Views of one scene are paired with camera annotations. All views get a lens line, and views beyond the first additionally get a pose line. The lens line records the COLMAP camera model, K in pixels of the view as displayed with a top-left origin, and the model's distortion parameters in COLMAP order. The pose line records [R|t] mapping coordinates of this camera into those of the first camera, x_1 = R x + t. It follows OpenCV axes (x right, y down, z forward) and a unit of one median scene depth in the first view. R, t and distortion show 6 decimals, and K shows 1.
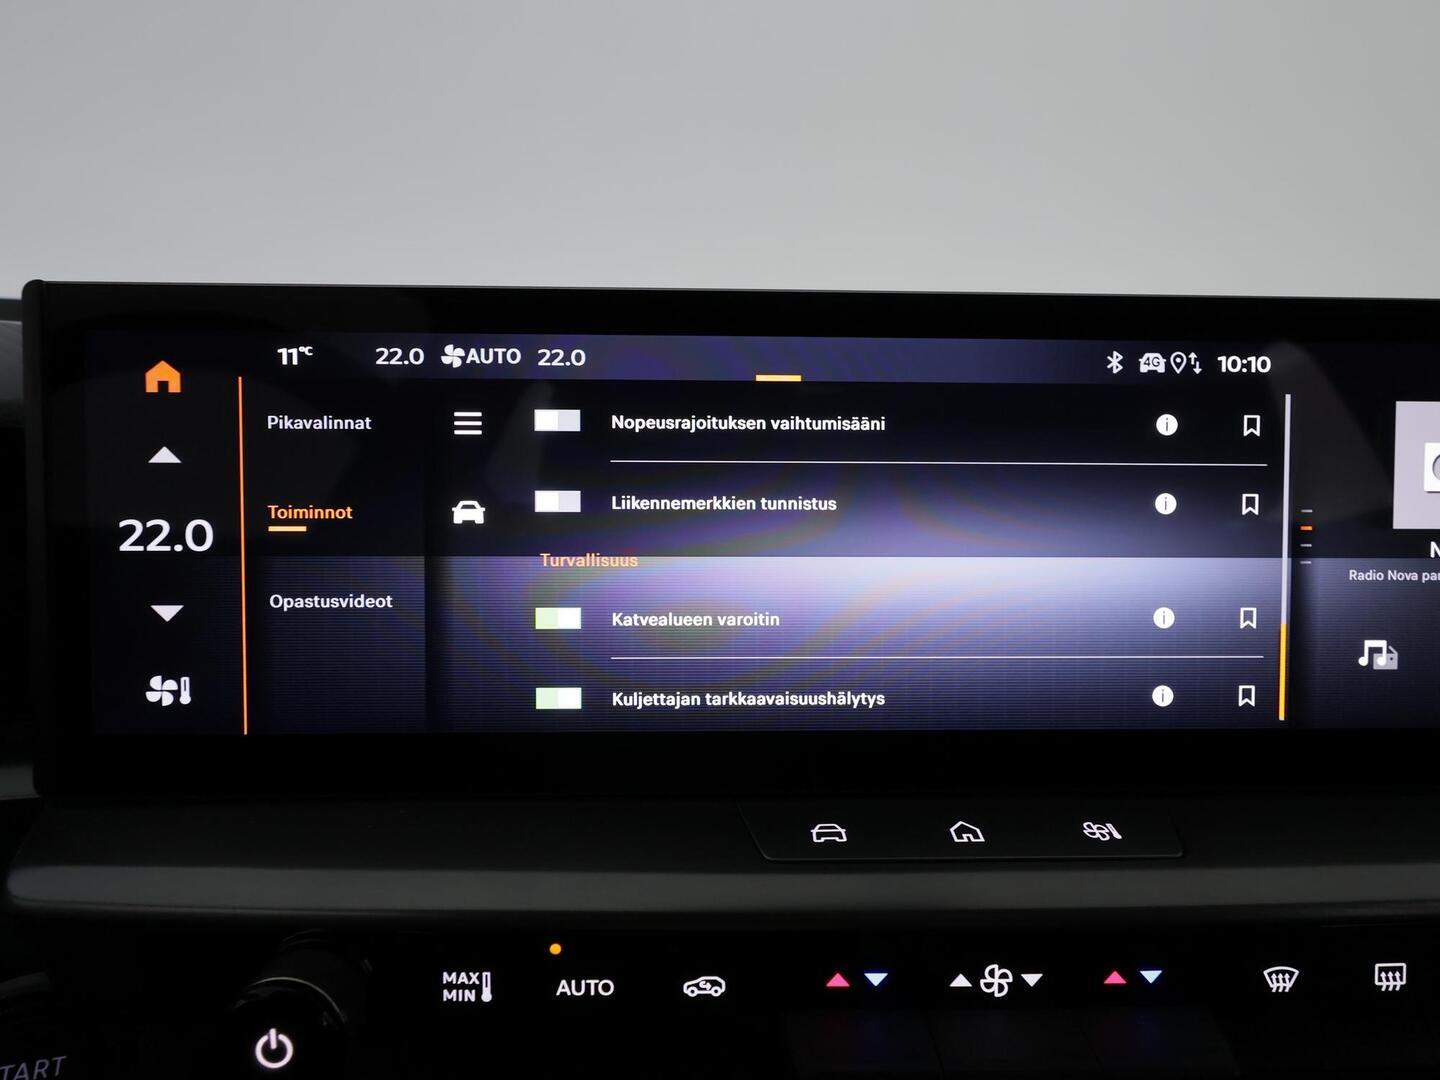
lens RADIAL K [[652.2, 0, 720.0], [0, 652.2, 540.0], [0, 0, 1]] dist [-0.000712, -0.000076]
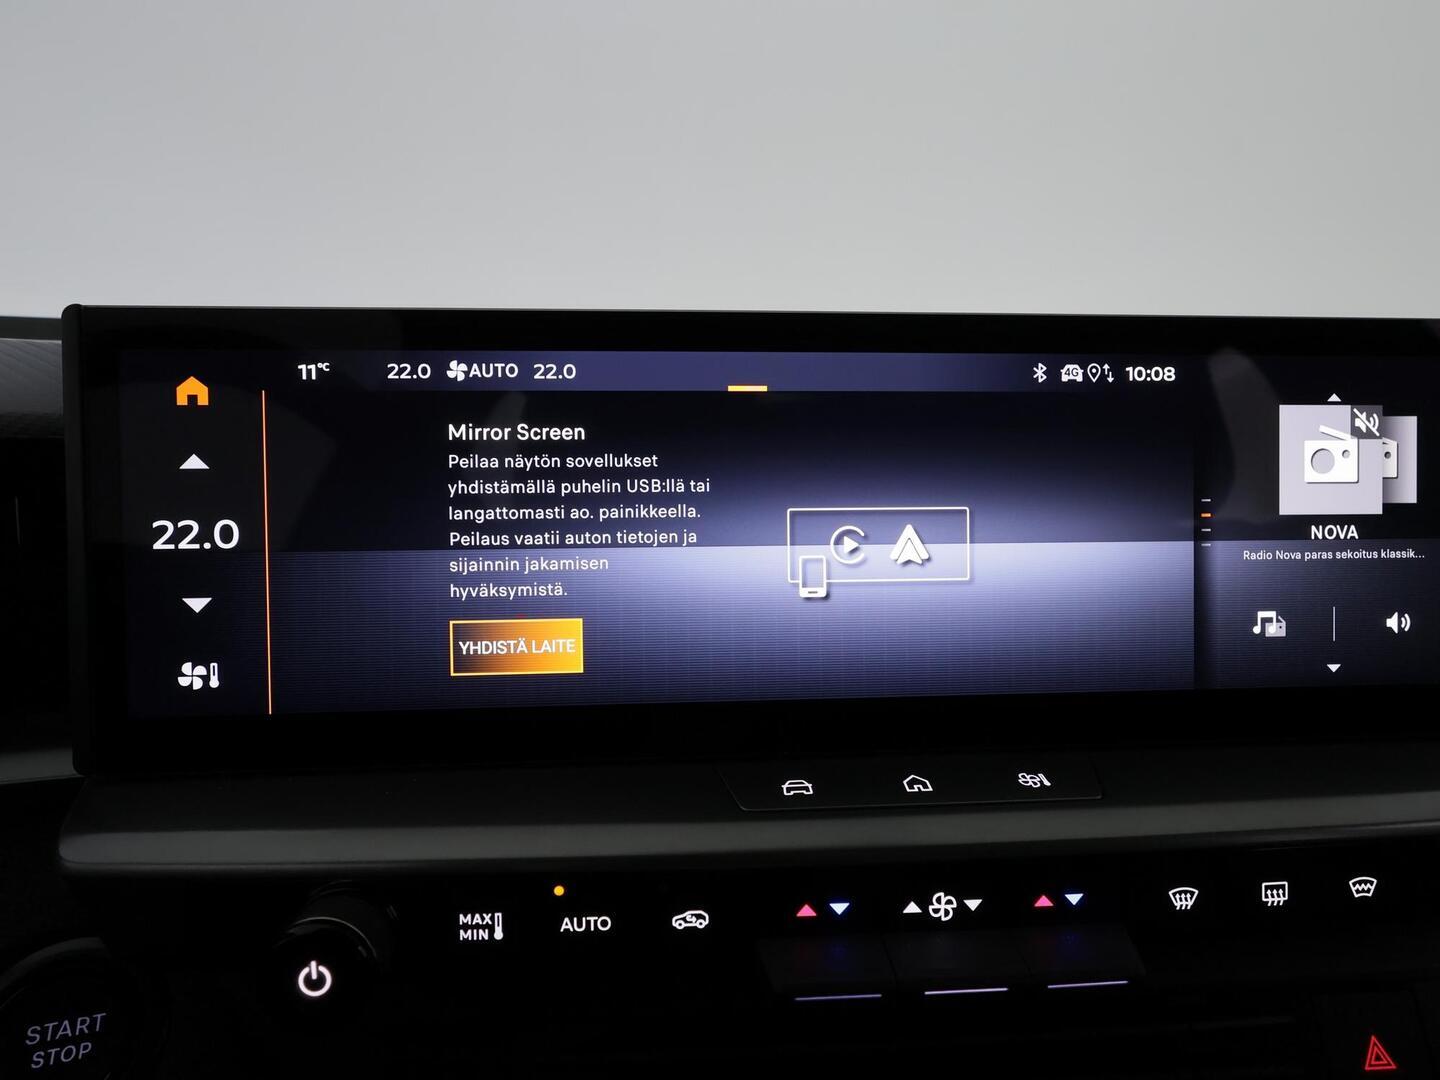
lens RADIAL K [[649.1, 0, 716.2], [0, 649.1, 542.7], [0, 0, 1]] dist [-0.001676, 0.000468]
pose [[0.999376, -0.014335, 0.032269, -0.005366], [0.014637, 0.999851, -0.009146, 0.029727], [-0.032133, 0.009613, 0.999437, -0.125023]]
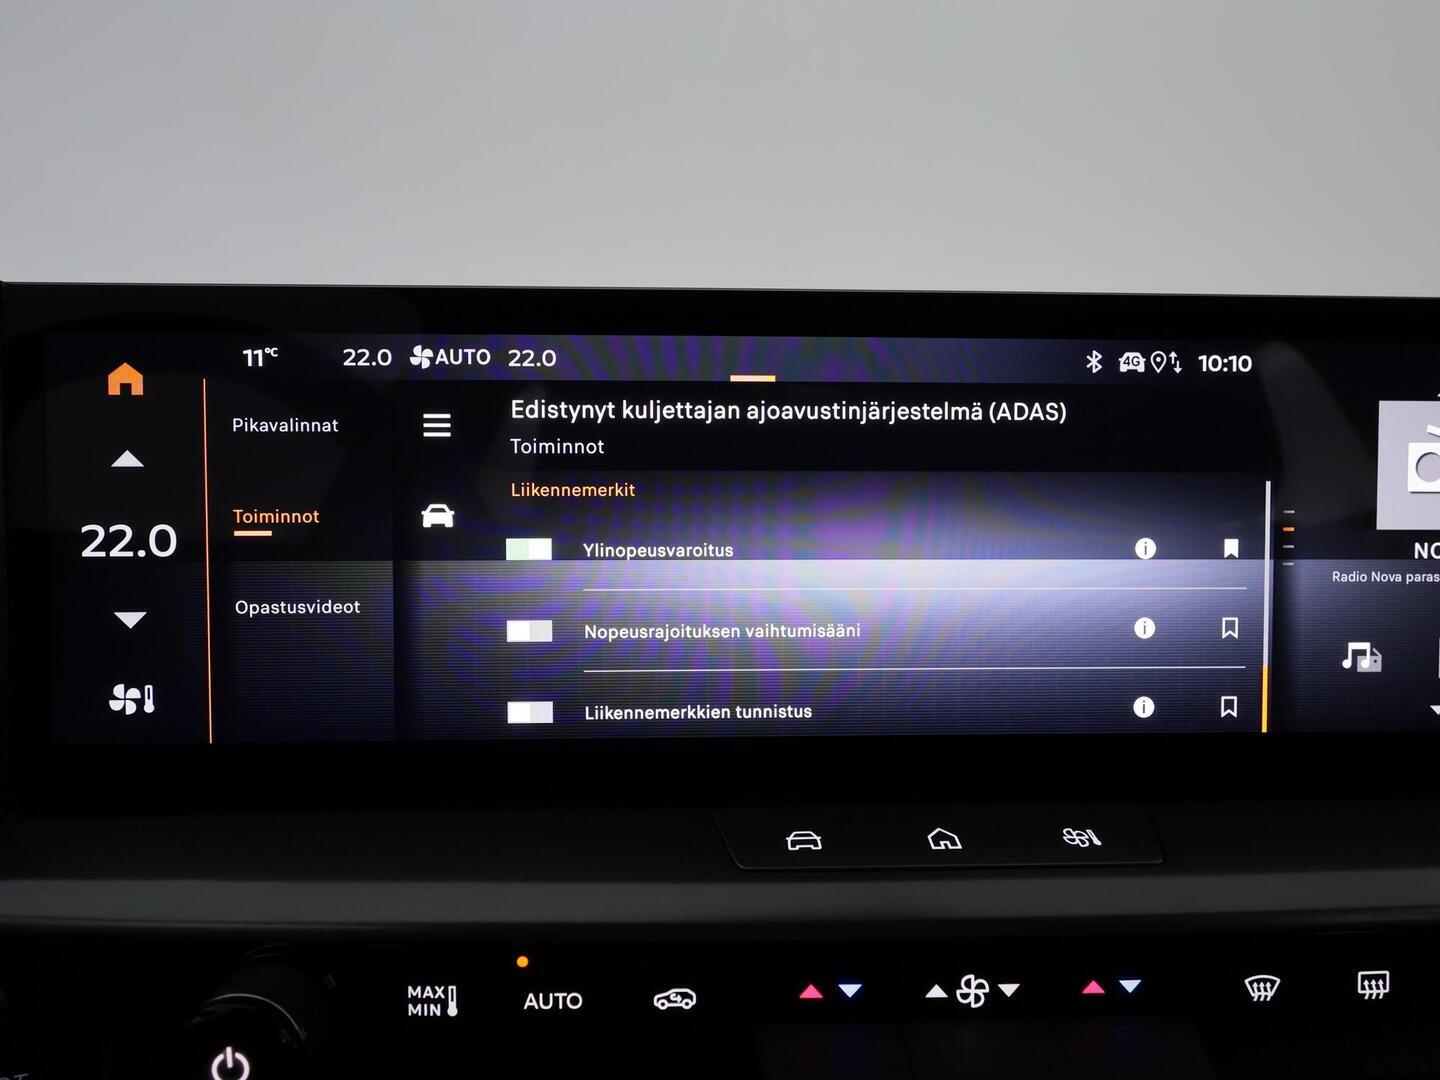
lens RADIAL K [[649.5, 0, 722.5], [0, 649.5, 542.5], [0, 0, 1]] dist [-0.000237, -0.000017]
pose [[0.999987, -0.003606, 0.003514, 0.039941], [0.003609, 0.999993, -0.000836, -0.000154], [-0.003511, 0.000849, 0.999993, 0.019849]]
